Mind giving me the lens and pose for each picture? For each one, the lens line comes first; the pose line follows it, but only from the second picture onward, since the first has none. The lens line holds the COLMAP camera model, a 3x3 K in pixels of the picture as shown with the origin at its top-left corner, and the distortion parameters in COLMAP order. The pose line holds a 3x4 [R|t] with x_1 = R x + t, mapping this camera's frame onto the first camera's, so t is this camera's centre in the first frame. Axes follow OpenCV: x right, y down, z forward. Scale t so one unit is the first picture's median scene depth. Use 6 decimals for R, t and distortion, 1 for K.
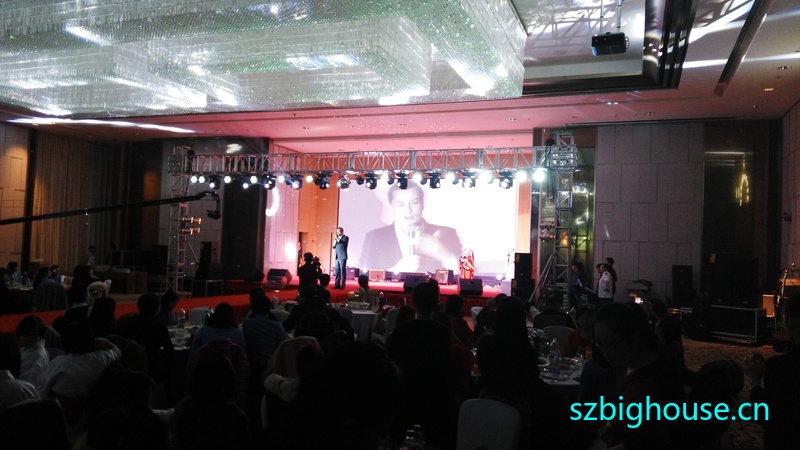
lens RADIAL K [[630.5, 0, 400.0], [0, 630.5, 225.0], [0, 0, 1]] dist [0.111282, -0.172048]
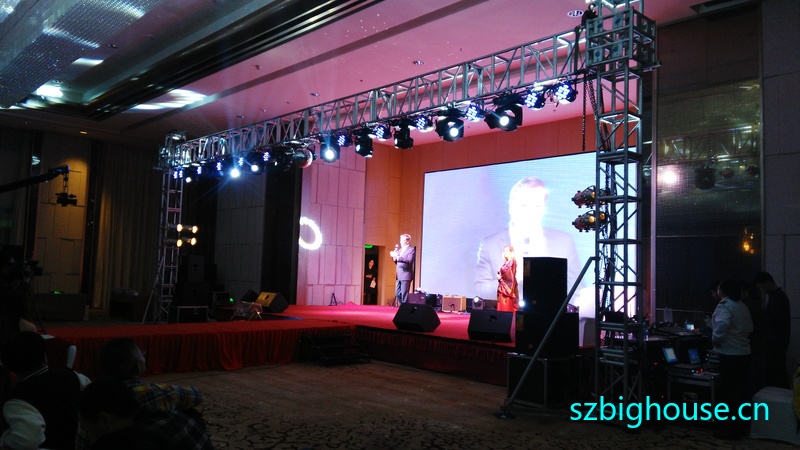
lens RADIAL K [[630.5, 0, 400.0], [0, 630.5, 225.0], [0, 0, 1]] dist [0.111282, -0.172048]
pose [[0.907127, -0.039051, -0.419041, 0.235183], [0.017842, 0.998359, -0.054415, 0.034727], [0.420478, 0.041885, 0.906335, 0.404183]]
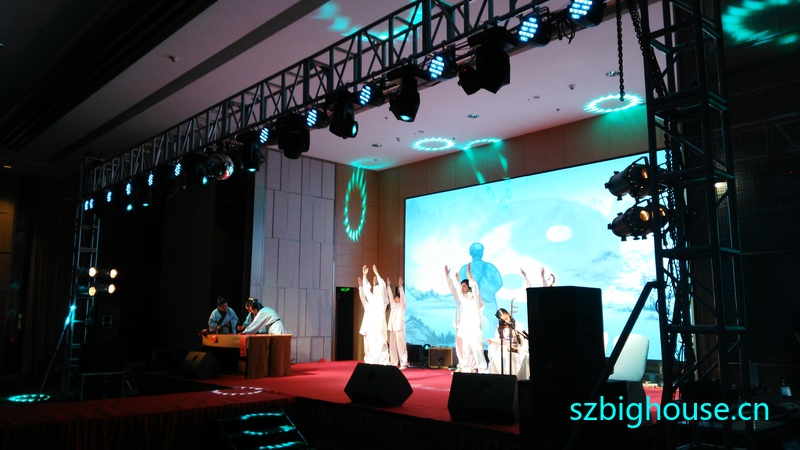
lens RADIAL K [[630.5, 0, 400.0], [0, 630.5, 225.0], [0, 0, 1]] dist [0.111282, -0.172048]
pose [[0.904131, -0.097304, -0.416028, 0.197780], [0.048275, 0.990751, -0.126812, 0.038815], [0.424520, 0.094571, 0.900466, 0.555560]]
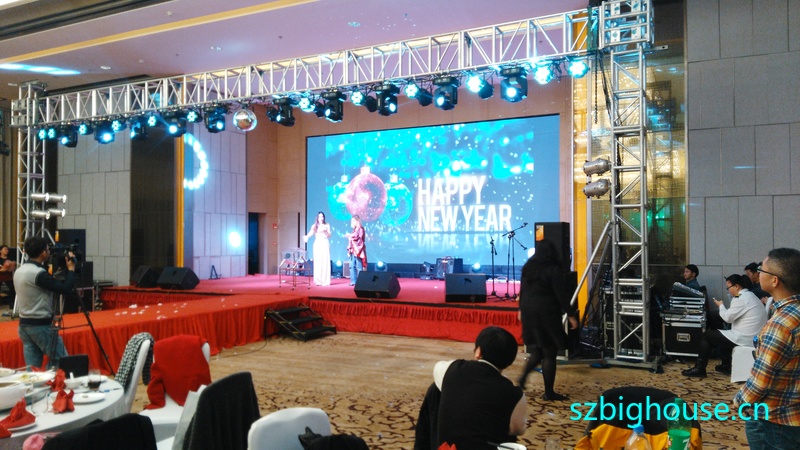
lens RADIAL K [[630.5, 0, 400.0], [0, 630.5, 225.0], [0, 0, 1]] dist [0.111282, -0.172048]
pose [[0.994494, -0.042959, -0.095587, 0.094441], [0.044642, 0.998882, 0.015532, 0.026084], [0.094813, -0.019713, 0.995300, 0.369486]]
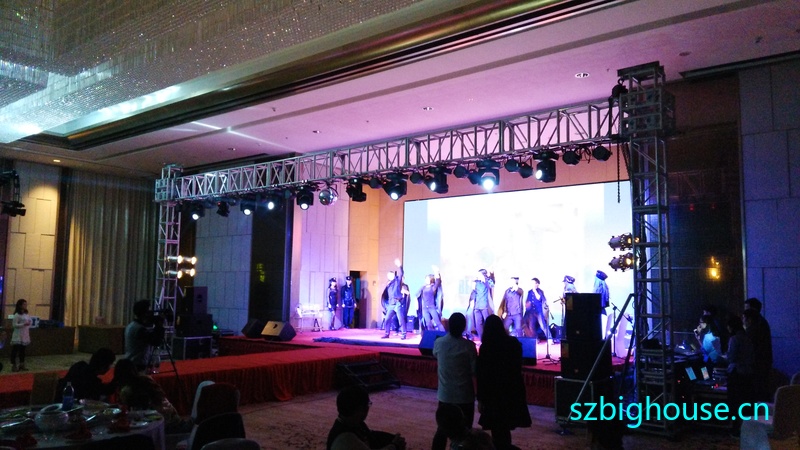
lens RADIAL K [[630.5, 0, 400.0], [0, 630.5, 225.0], [0, 0, 1]] dist [0.111282, -0.172048]
pose [[0.952127, -0.054128, -0.300871, 0.168505], [0.033272, 0.996702, -0.074020, 0.016638], [0.303885, 0.060465, 0.950788, 0.325076]]
